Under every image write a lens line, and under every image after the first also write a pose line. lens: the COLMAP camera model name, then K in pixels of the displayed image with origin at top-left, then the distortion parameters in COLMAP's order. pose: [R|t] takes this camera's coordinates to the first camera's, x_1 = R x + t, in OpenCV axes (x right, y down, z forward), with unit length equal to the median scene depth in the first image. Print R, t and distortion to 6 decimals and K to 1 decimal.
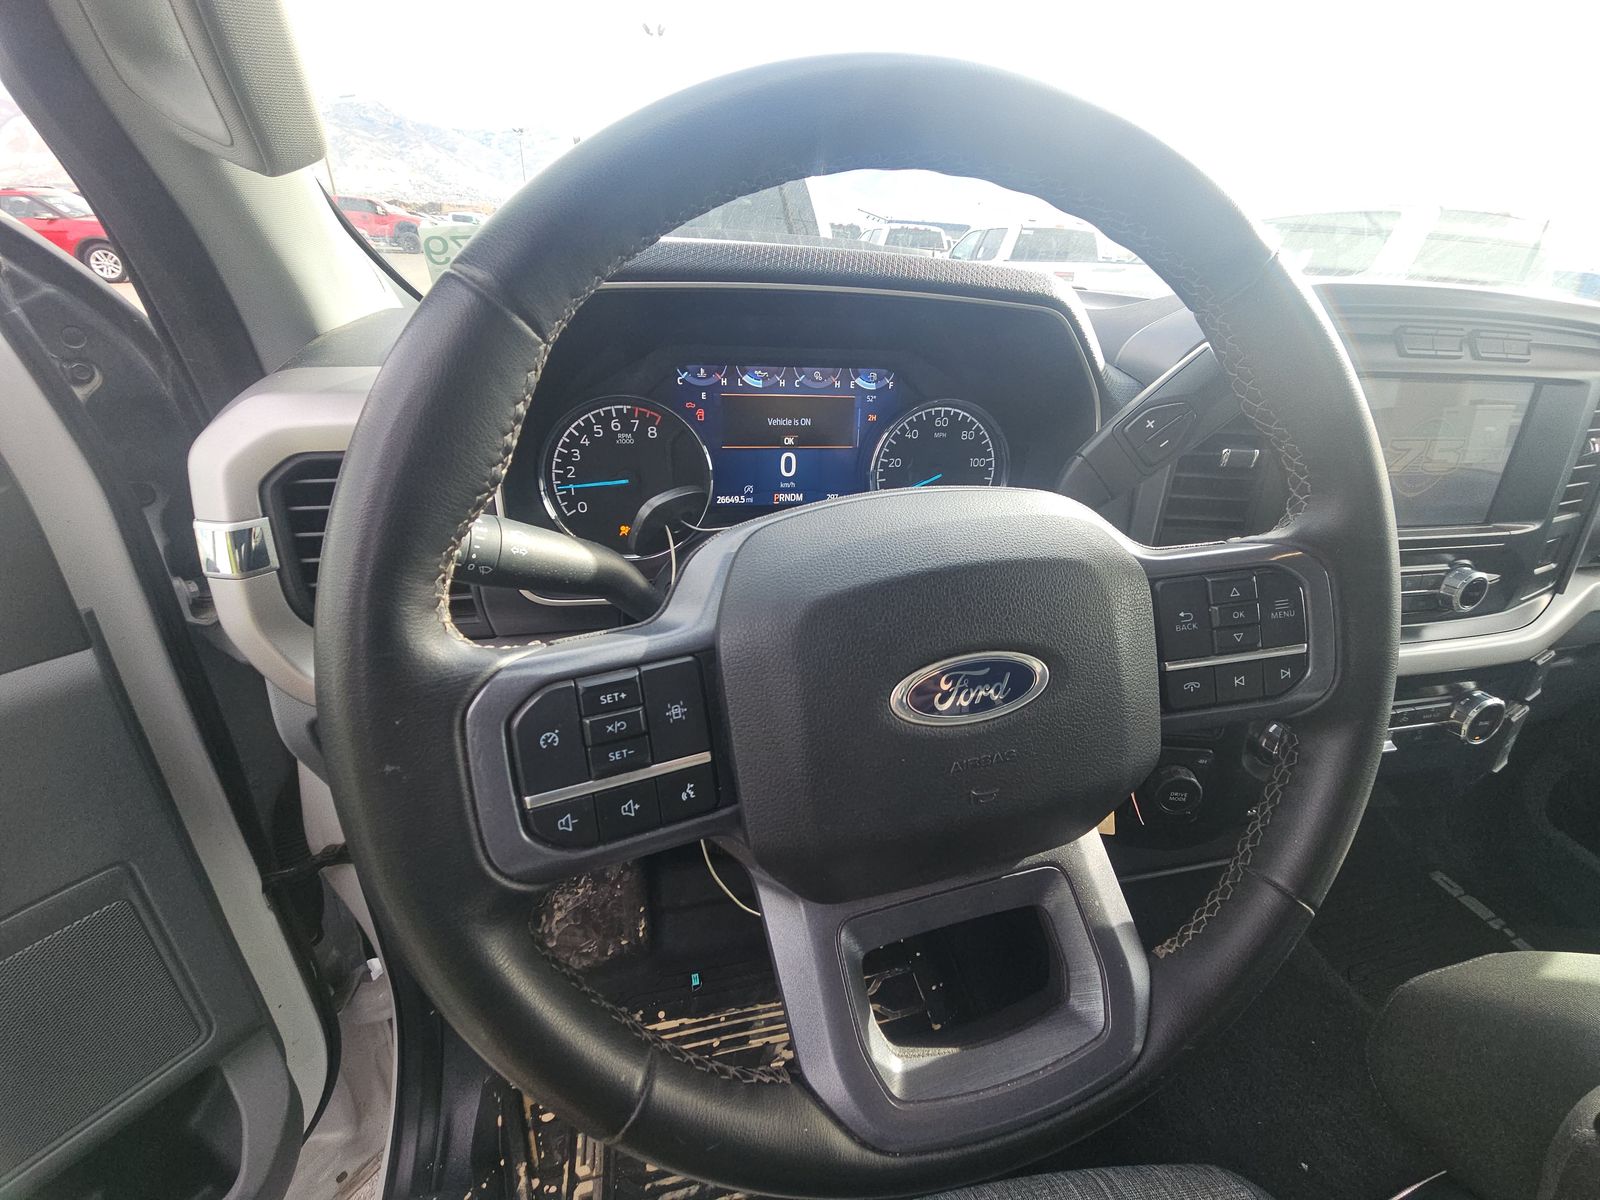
lens RADIAL K [[638.7, 0, 816.2], [0, 638.7, 601.8], [0, 0, 1]] dist [-0.002303, -0.001758]
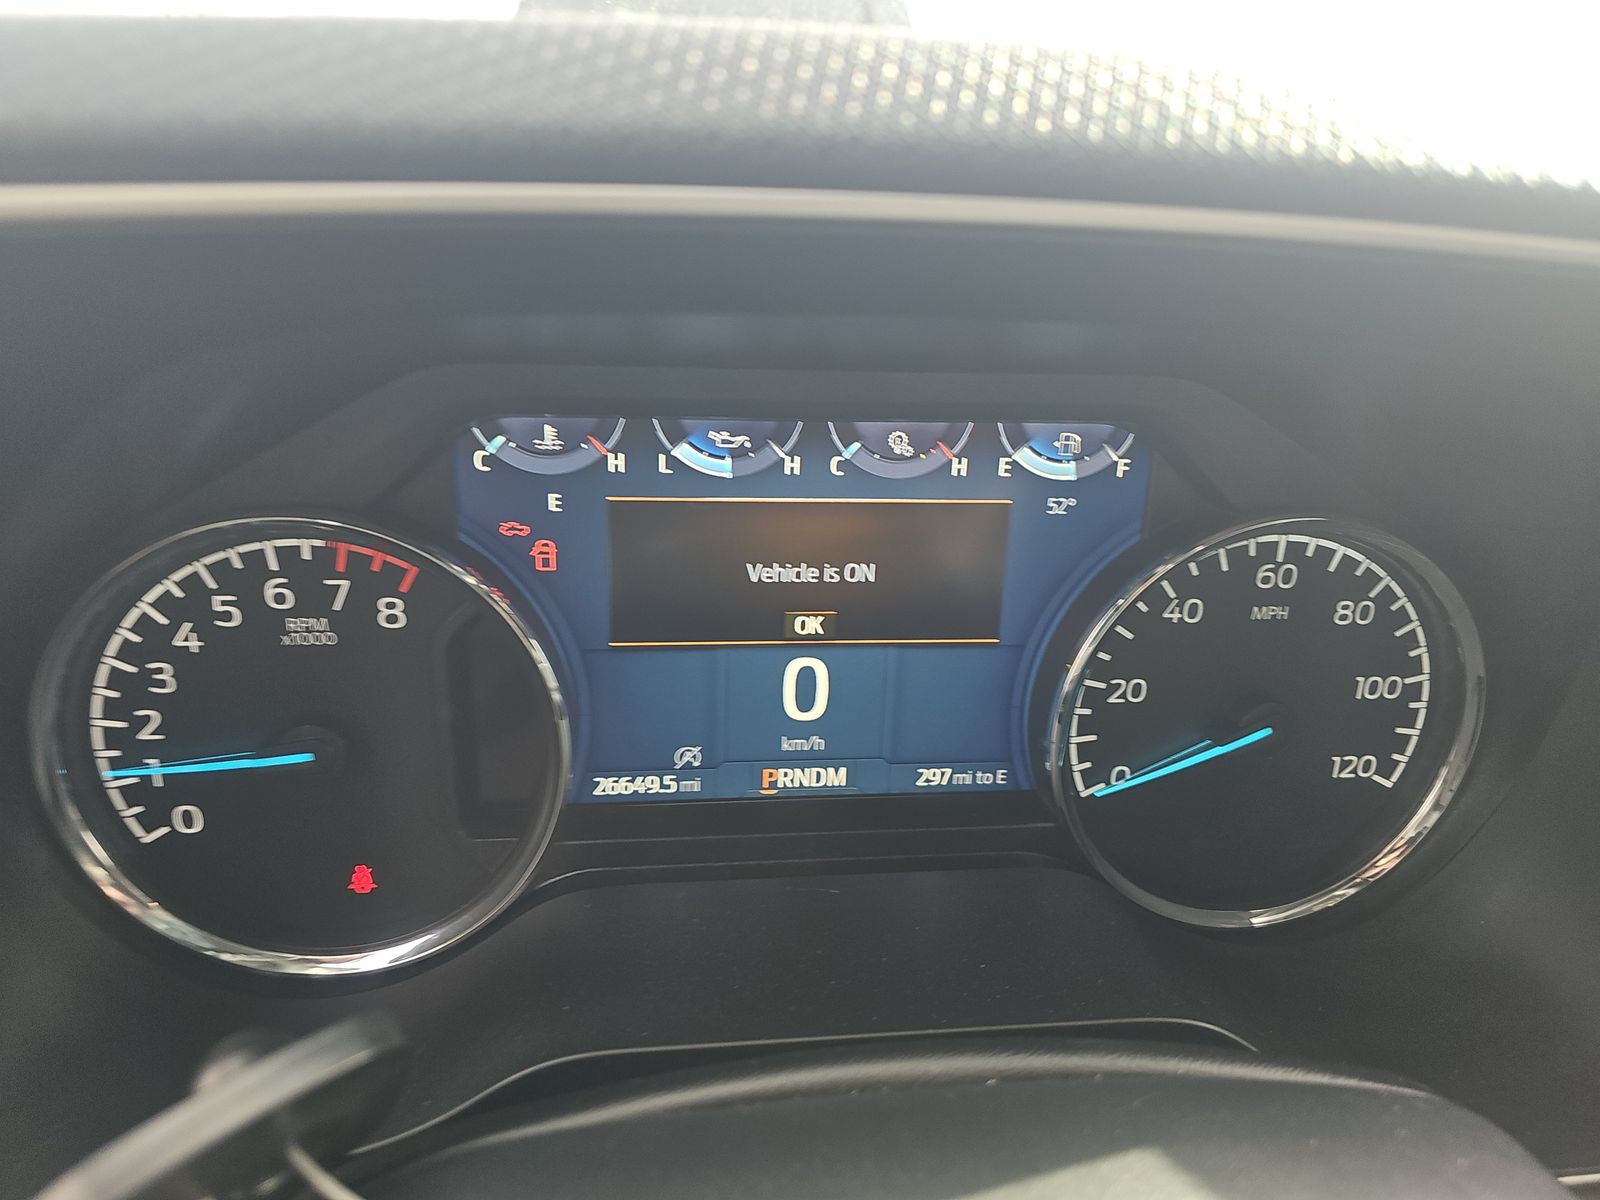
lens RADIAL K [[1063.9, 0, 788.2], [0, 1063.9, 598.7], [0, 0, 1]] dist [-0.001713, -0.005124]
pose [[0.992386, 0.035022, -0.118082, 0.012670], [-0.044780, 0.995705, -0.081029, -0.226358], [0.114737, 0.085700, 0.989692, 0.453912]]
